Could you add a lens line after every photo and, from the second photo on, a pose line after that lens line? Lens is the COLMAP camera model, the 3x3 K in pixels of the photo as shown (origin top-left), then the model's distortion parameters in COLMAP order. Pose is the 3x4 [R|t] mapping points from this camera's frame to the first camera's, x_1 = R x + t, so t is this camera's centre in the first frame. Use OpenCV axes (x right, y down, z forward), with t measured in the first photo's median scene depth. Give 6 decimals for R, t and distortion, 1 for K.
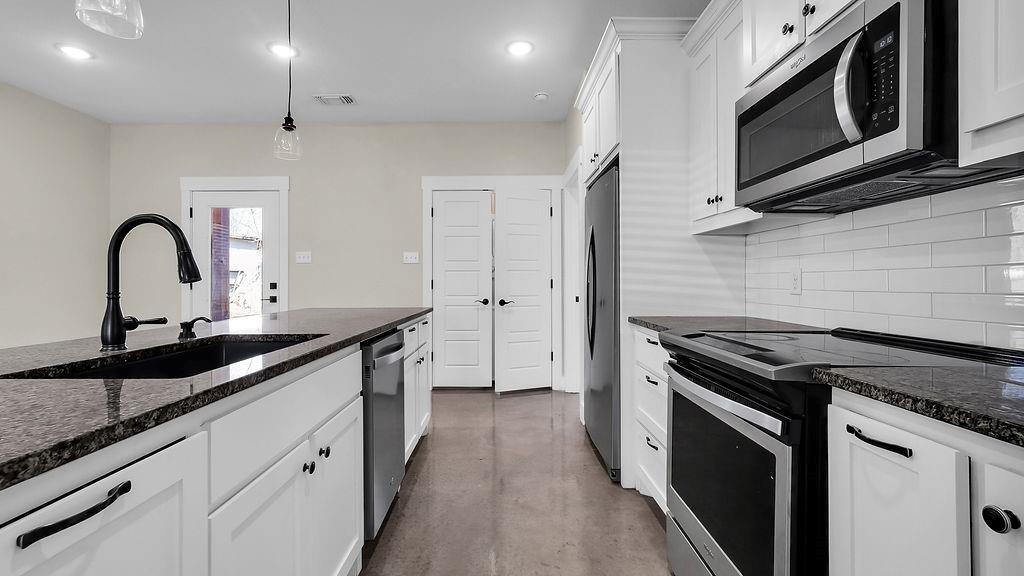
lens RADIAL K [[442.1, 0, 511.6], [0, 442.1, 280.2], [0, 0, 1]] dist [0.002561, 0.000235]
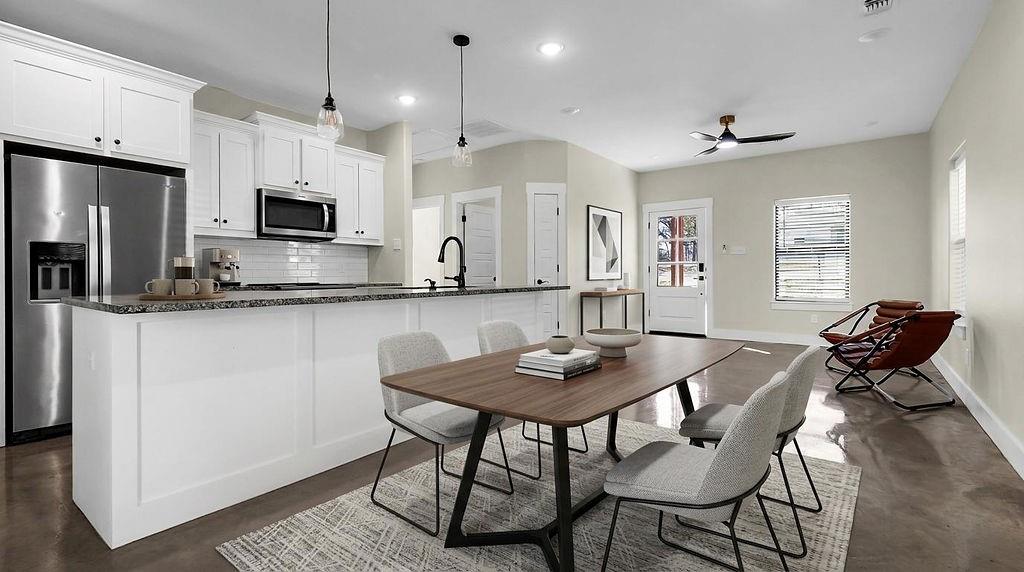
lens RADIAL K [[461.8, 0, 508.0], [0, 461.8, 282.6], [0, 0, 1]] dist [0.002250, 0.001375]
pose [[-0.780264, -0.003073, 0.625443, -1.527160], [0.001815, 0.999973, 0.007176, 0.063180], [-0.625447, 0.006734, -0.780237, 1.576518]]
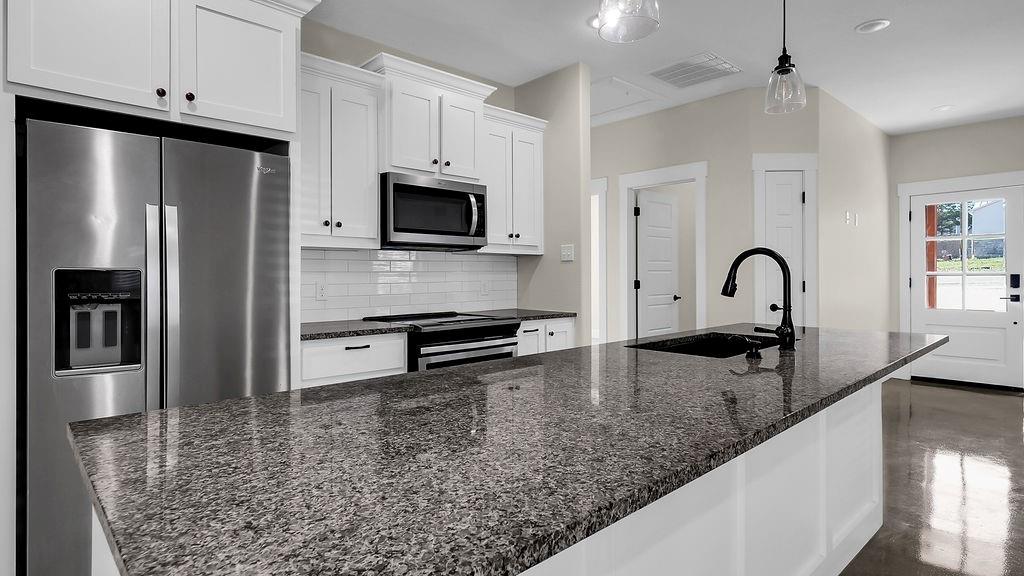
lens RADIAL K [[547.2, 0, 515.8], [0, 547.2, 283.9], [0, 0, 1]] dist [0.014135, -0.001670]
pose [[-0.675596, -0.001109, 0.737271, -0.868095], [0.002462, 0.999990, 0.003760, -0.017872], [-0.737268, 0.004355, -0.675587, 1.461396]]
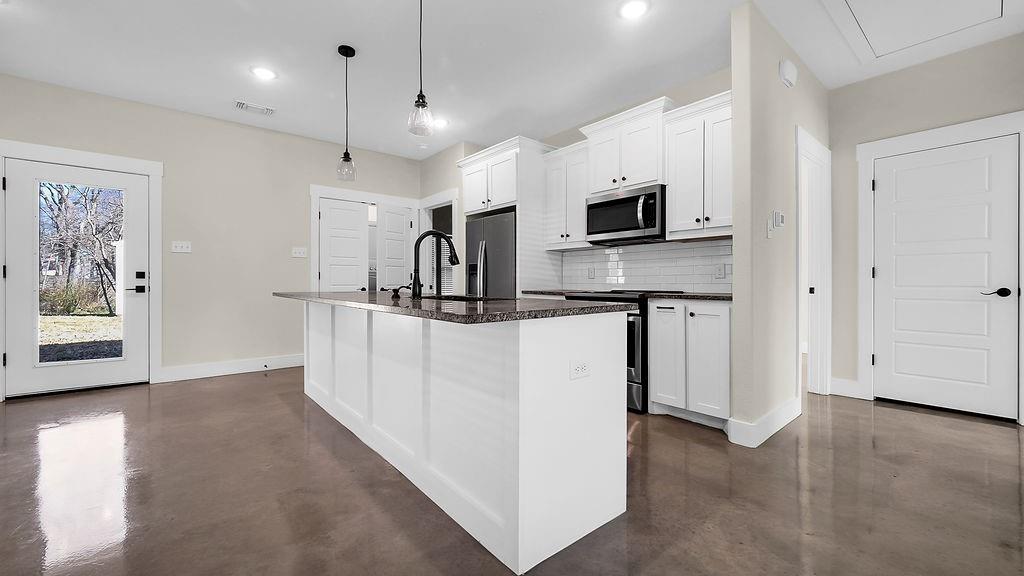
lens RADIAL K [[397.9, 0, 513.0], [0, 397.9, 282.7], [0, 0, 1]] dist [0.000999, 0.000215]
pose [[0.768345, 0.000160, 0.640036, -0.900826], [-0.004990, 0.999971, 0.005740, 0.038965], [-0.640017, -0.007605, 0.768323, -0.319115]]
